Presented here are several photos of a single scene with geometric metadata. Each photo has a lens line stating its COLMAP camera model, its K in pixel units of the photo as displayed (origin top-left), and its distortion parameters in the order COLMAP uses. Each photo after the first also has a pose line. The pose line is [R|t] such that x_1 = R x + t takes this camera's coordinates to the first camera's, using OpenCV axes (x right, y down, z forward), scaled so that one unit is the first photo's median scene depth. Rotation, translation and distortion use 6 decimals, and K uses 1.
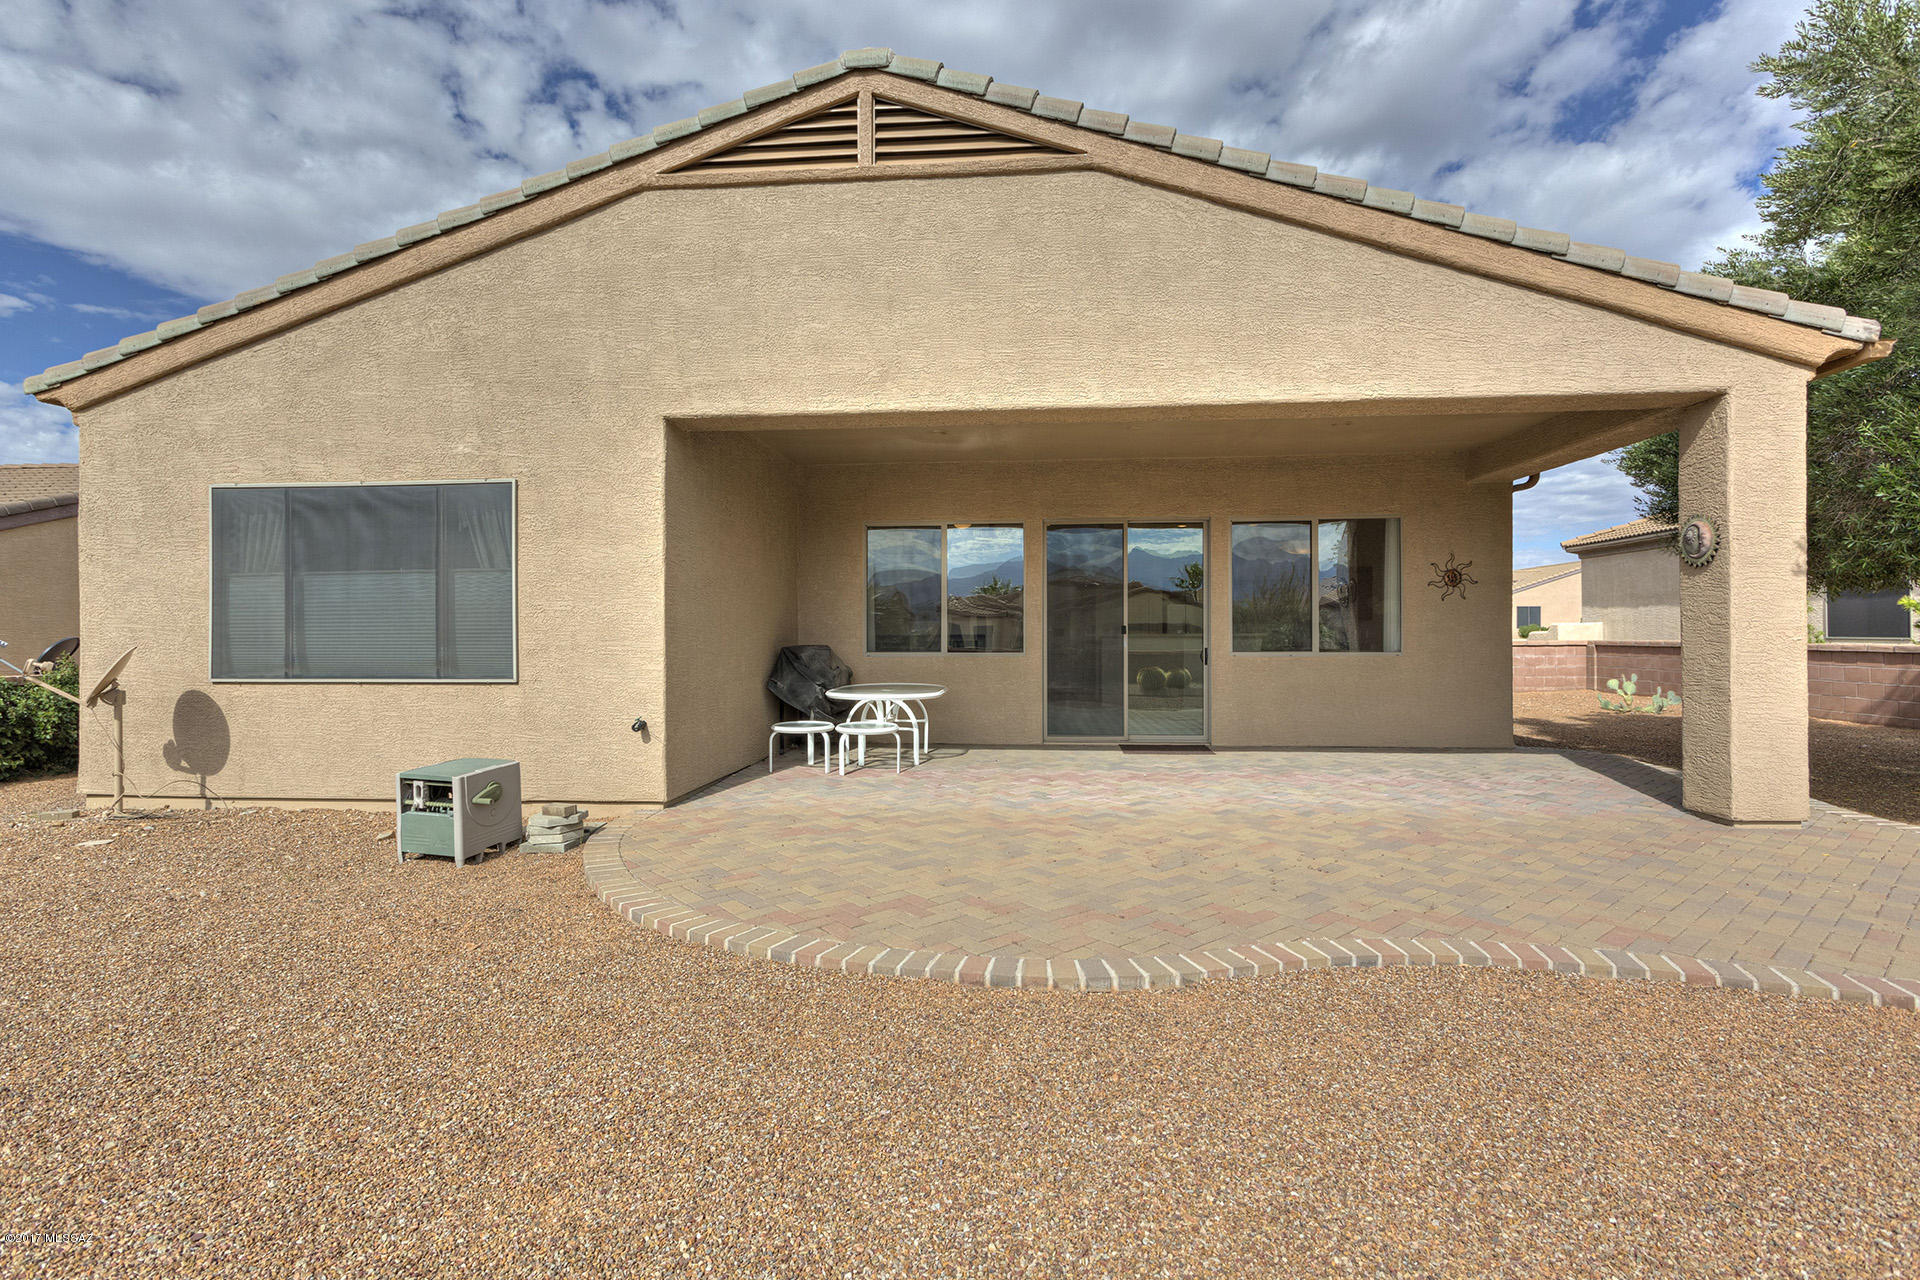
lens RADIAL K [[903.2, 0, 939.5], [0, 903.2, 634.5], [0, 0, 1]] dist [0.001924, 0.000482]
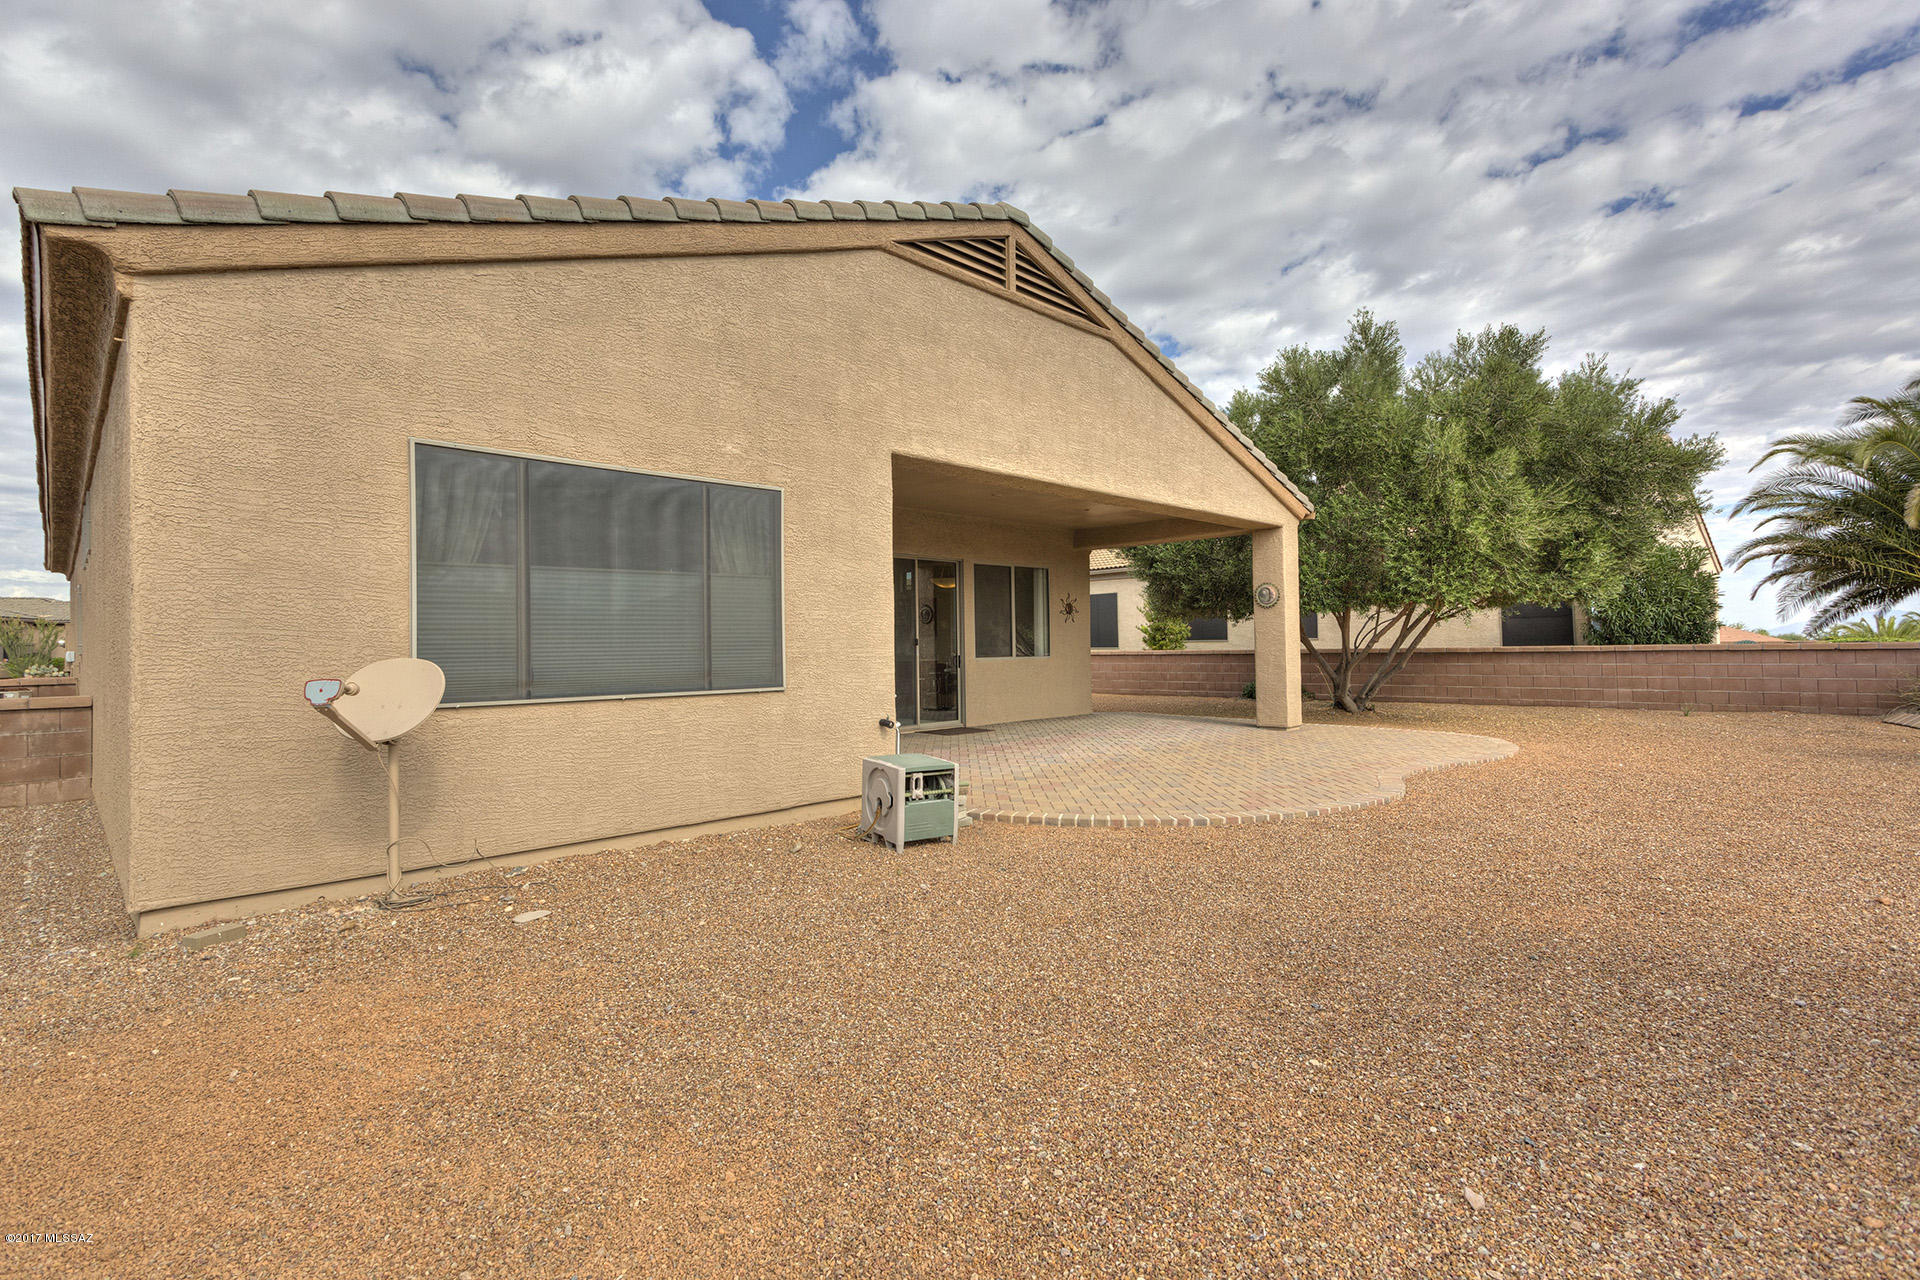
lens RADIAL K [[903.2, 0, 939.5], [0, 903.2, 634.5], [0, 0, 1]] dist [0.001924, 0.000482]
pose [[0.645095, 0.004829, 0.764087, -1.125528], [0.013930, 0.999740, -0.018080, 0.011702], [-0.763975, 0.022307, 0.644860, 0.219942]]
